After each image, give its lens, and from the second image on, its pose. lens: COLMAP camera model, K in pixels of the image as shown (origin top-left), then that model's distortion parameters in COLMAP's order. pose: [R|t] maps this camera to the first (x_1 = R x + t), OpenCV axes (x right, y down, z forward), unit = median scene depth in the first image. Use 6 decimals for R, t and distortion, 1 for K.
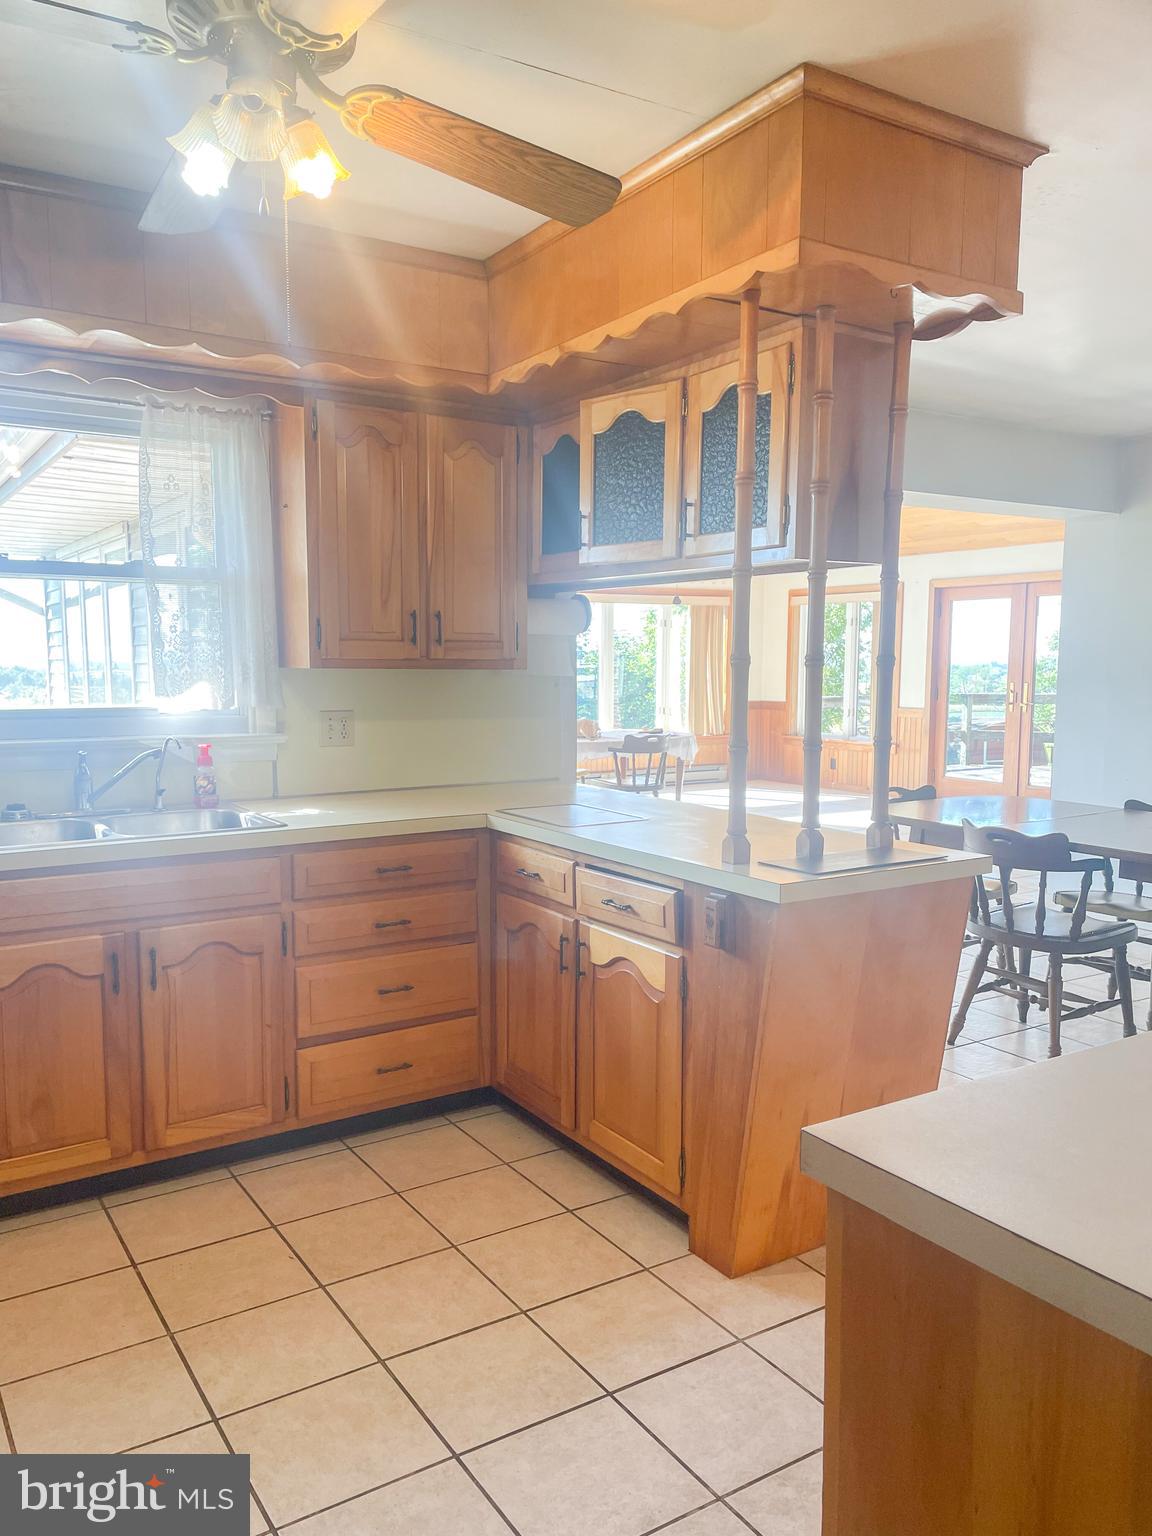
lens RADIAL K [[1204.9, 0, 578.8], [0, 1204.9, 788.8], [0, 0, 1]] dist [0.097839, -0.124509]
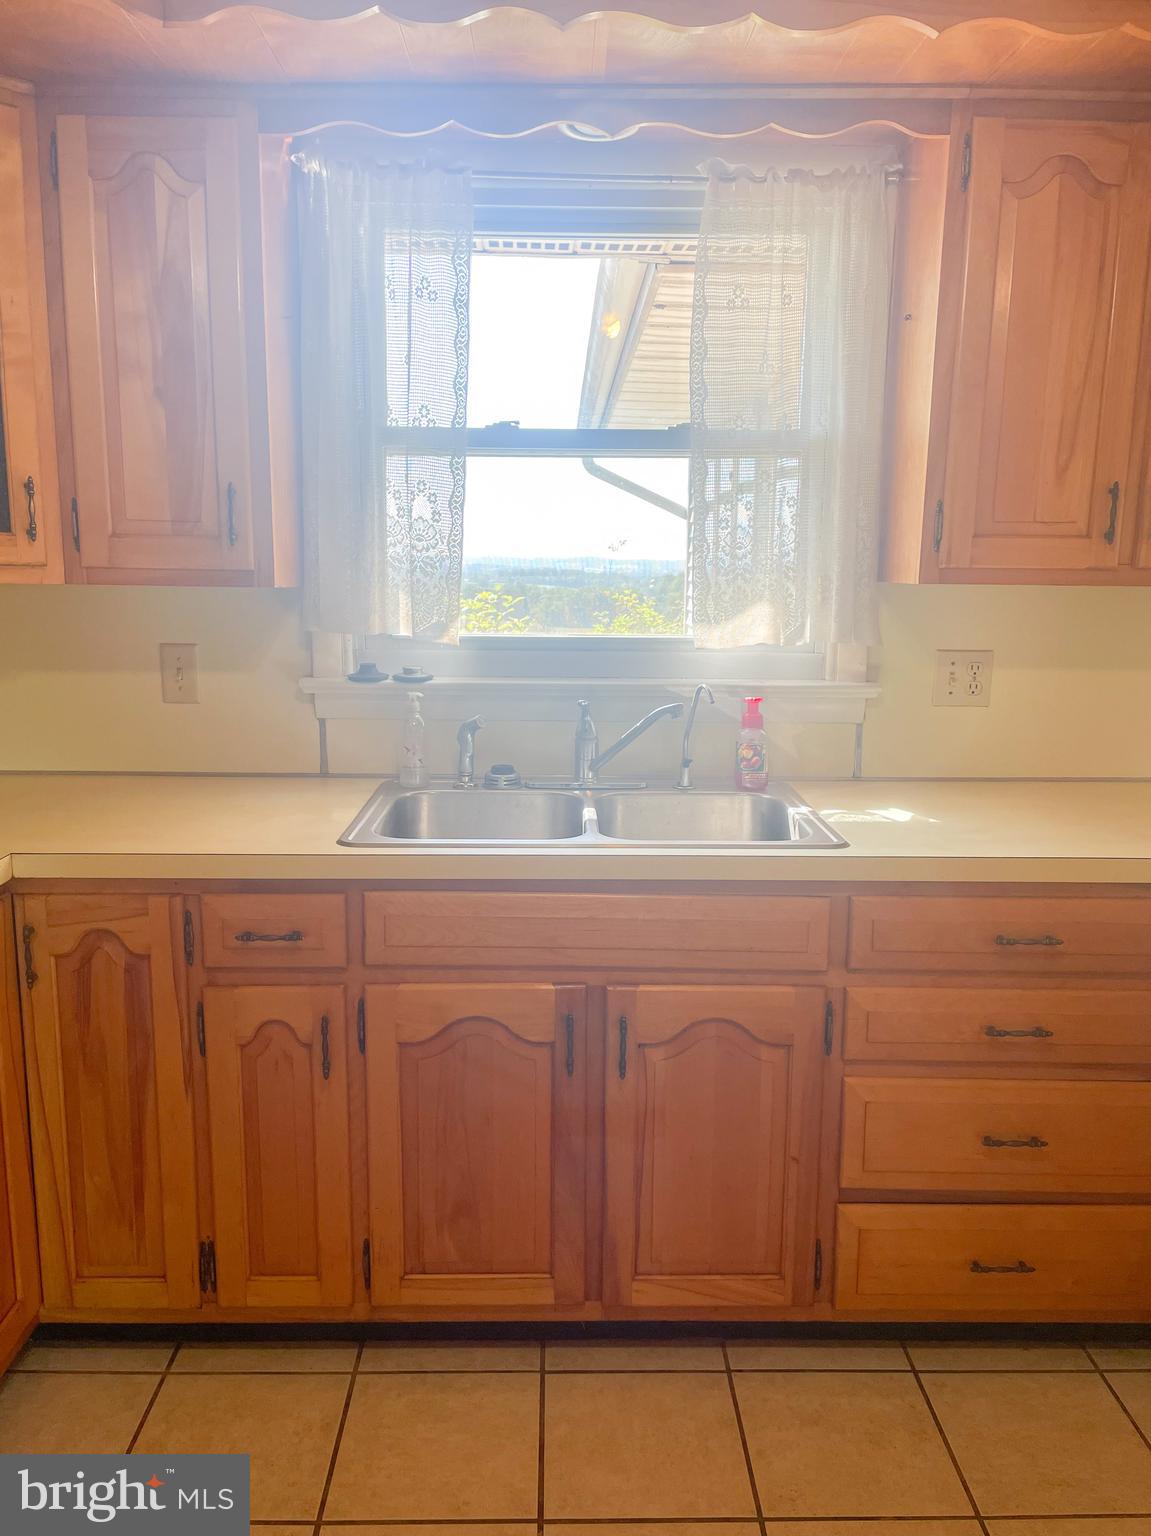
lens RADIAL K [[1159.2, 0, 575.5], [0, 1159.2, 768.0], [0, 0, 1]] dist [0.077209, -0.094799]
pose [[0.846679, 0.098435, -0.522921, -0.052881], [-0.062892, 0.994364, 0.085350, -0.048542], [0.528375, -0.039376, 0.848098, 0.420359]]
